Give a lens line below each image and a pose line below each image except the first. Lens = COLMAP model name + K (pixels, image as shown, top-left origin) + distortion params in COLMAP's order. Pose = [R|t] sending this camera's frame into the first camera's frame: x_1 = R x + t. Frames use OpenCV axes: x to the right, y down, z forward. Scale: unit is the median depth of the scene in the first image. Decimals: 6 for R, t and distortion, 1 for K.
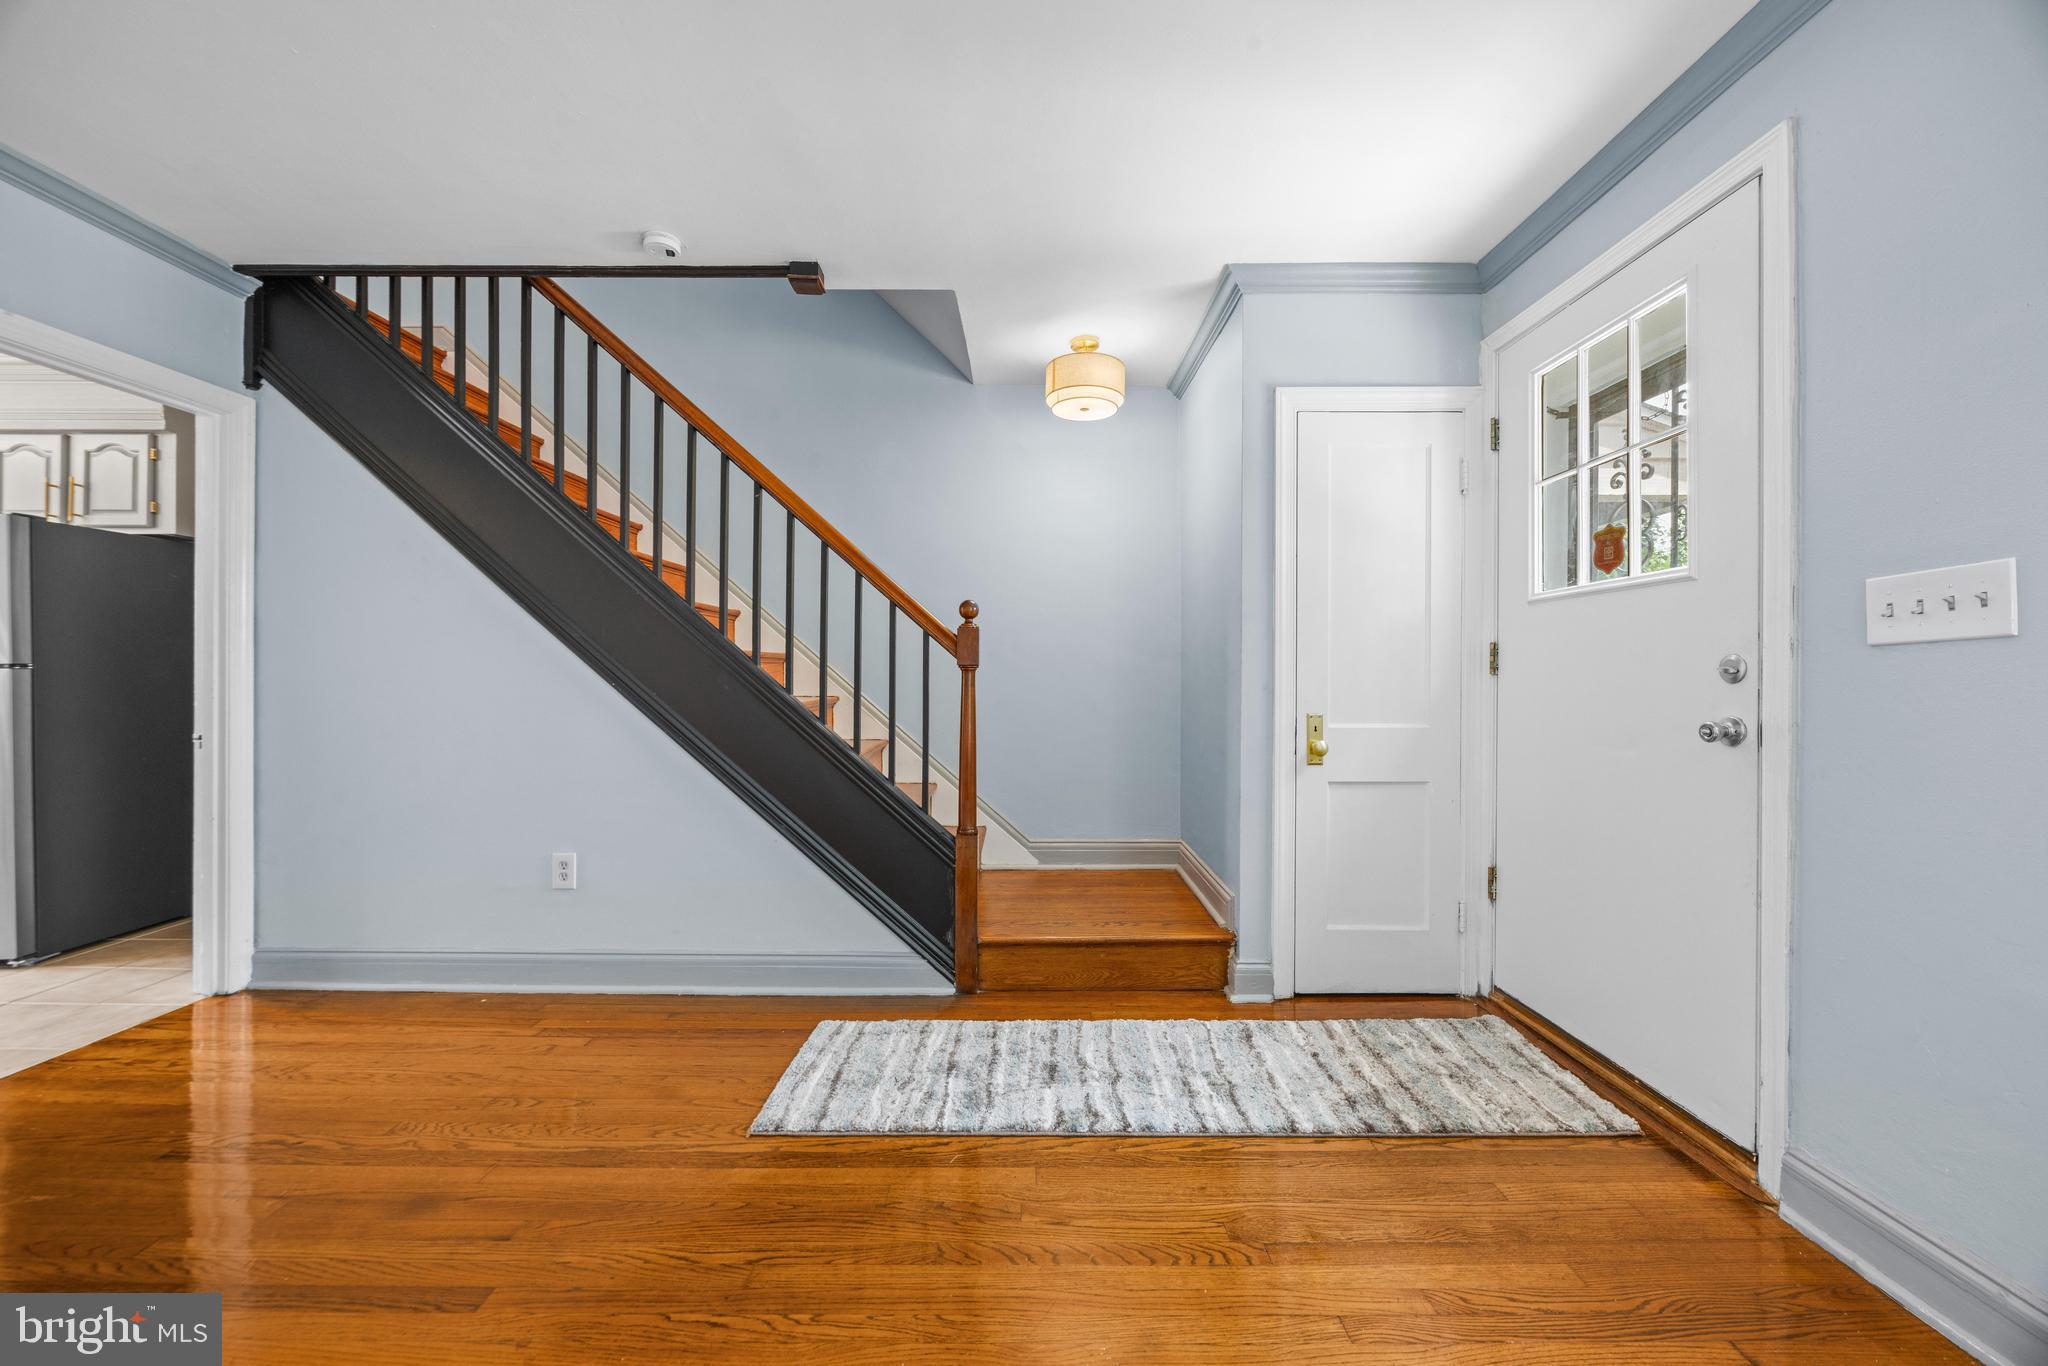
lens RADIAL K [[772.6, 0, 1019.9], [0, 772.6, 679.3], [0, 0, 1]] dist [-0.003166, -0.000179]
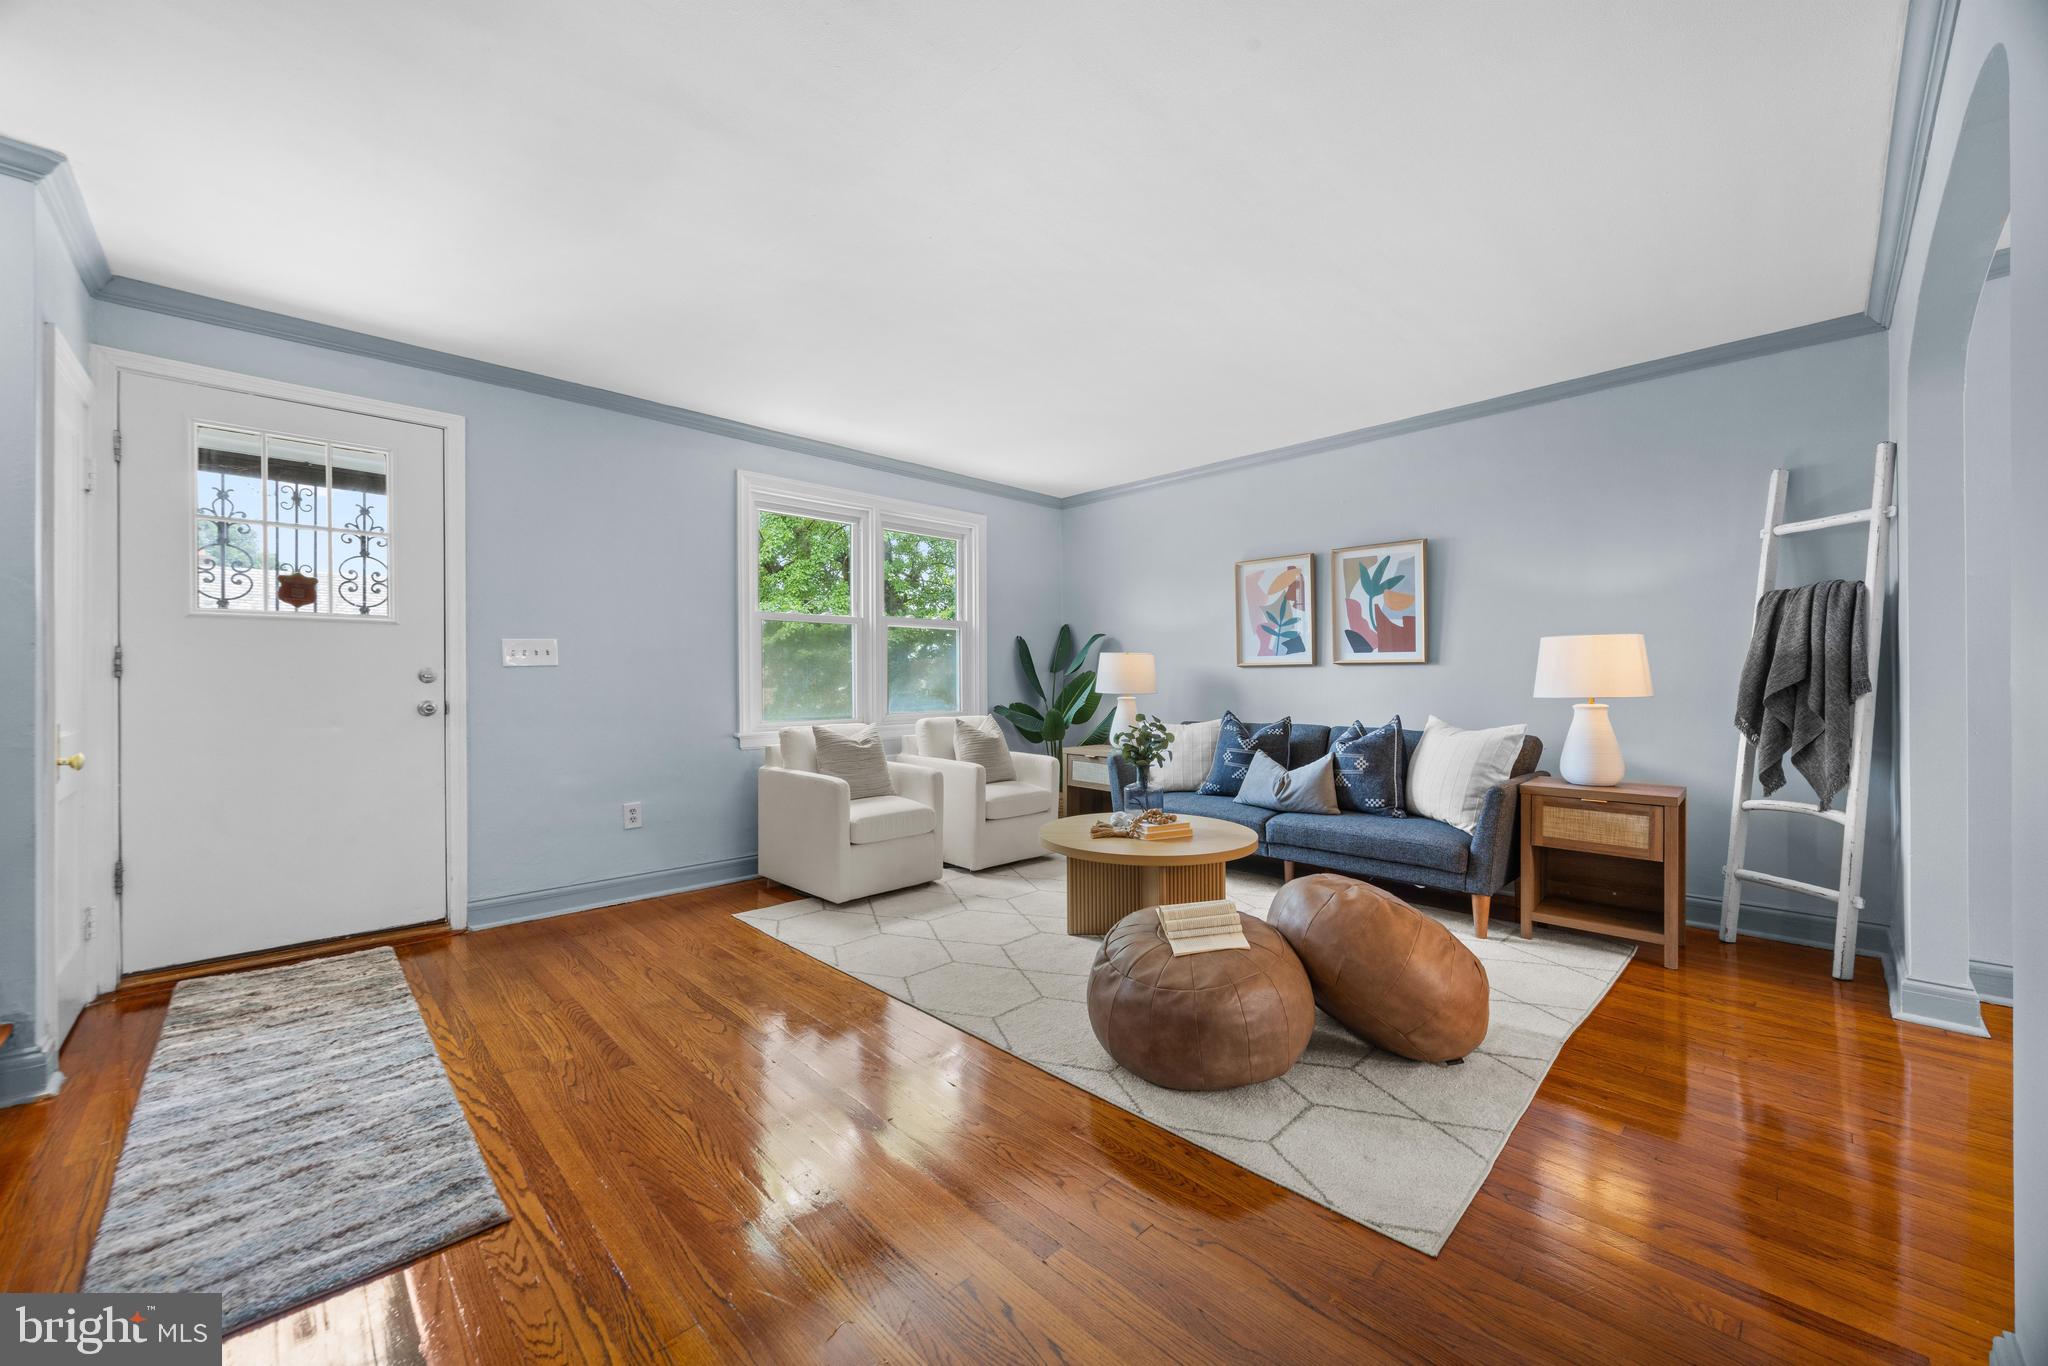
lens RADIAL K [[772.6, 0, 1019.9], [0, 772.6, 679.3], [0, 0, 1]] dist [-0.003166, -0.000179]
pose [[-0.701124, 0.002023, 0.713036, -0.955297], [0.003300, 0.999994, 0.000408, 0.000192], [-0.713031, 0.002639, -0.701127, 0.840848]]
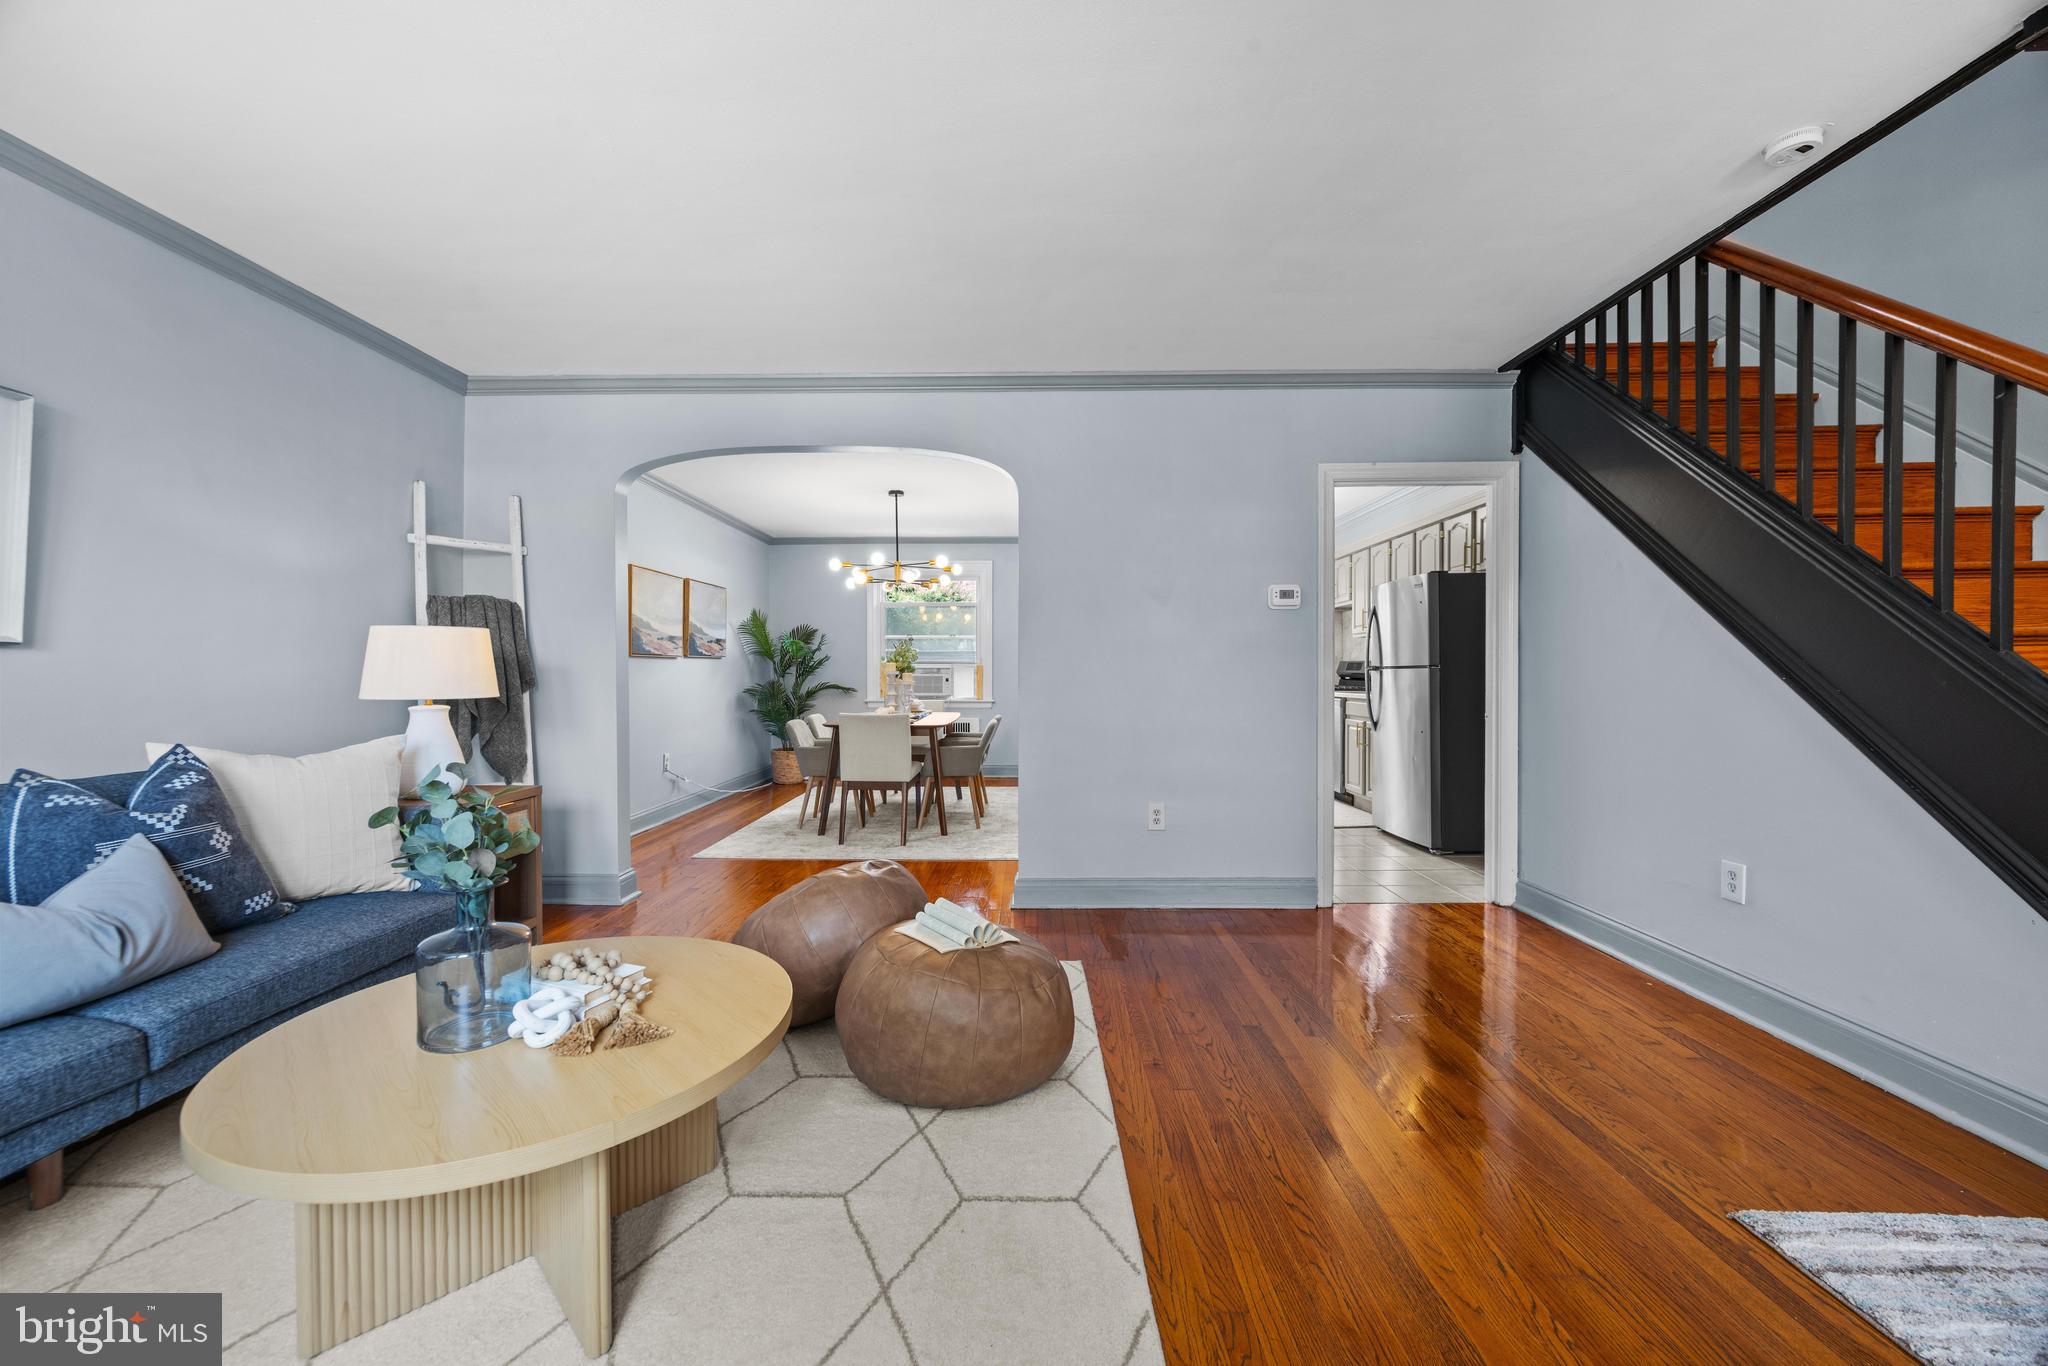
lens RADIAL K [[772.6, 0, 1019.9], [0, 772.6, 679.3], [0, 0, 1]] dist [-0.003166, -0.000179]
pose [[-0.011263, 0.003556, -0.999930, 0.344375], [0.001325, 0.999993, 0.003541, 0.003550], [0.999936, -0.001285, -0.011268, 0.167898]]
